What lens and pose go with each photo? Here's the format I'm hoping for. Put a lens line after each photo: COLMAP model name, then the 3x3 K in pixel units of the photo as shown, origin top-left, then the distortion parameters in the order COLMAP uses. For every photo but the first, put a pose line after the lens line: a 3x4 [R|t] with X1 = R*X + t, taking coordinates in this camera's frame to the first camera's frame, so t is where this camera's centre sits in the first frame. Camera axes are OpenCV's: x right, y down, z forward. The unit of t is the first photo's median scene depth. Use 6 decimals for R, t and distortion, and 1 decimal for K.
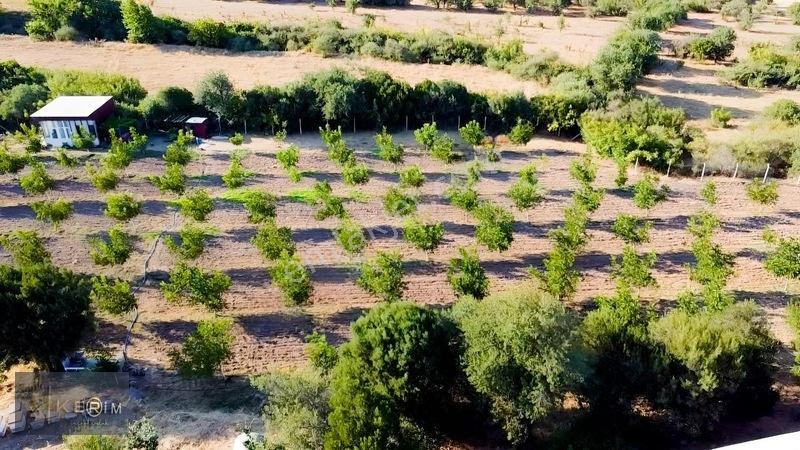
lens RADIAL K [[583.0, 0, 400.0], [0, 583.0, 212.8], [0, 0, 1]] dist [-0.031470, -0.001889]
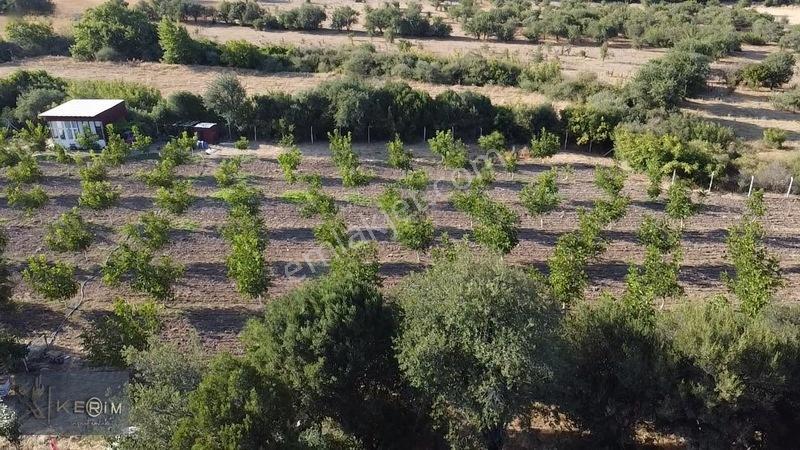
lens RADIAL K [[583.0, 0, 400.0], [0, 583.0, 212.8], [0, 0, 1]] dist [-0.031470, -0.001889]
pose [[0.996032, 0.029821, -0.083851, 0.059549], [-0.036162, 0.996517, -0.075141, 0.048142], [0.081318, 0.077875, 0.993641, 0.078797]]
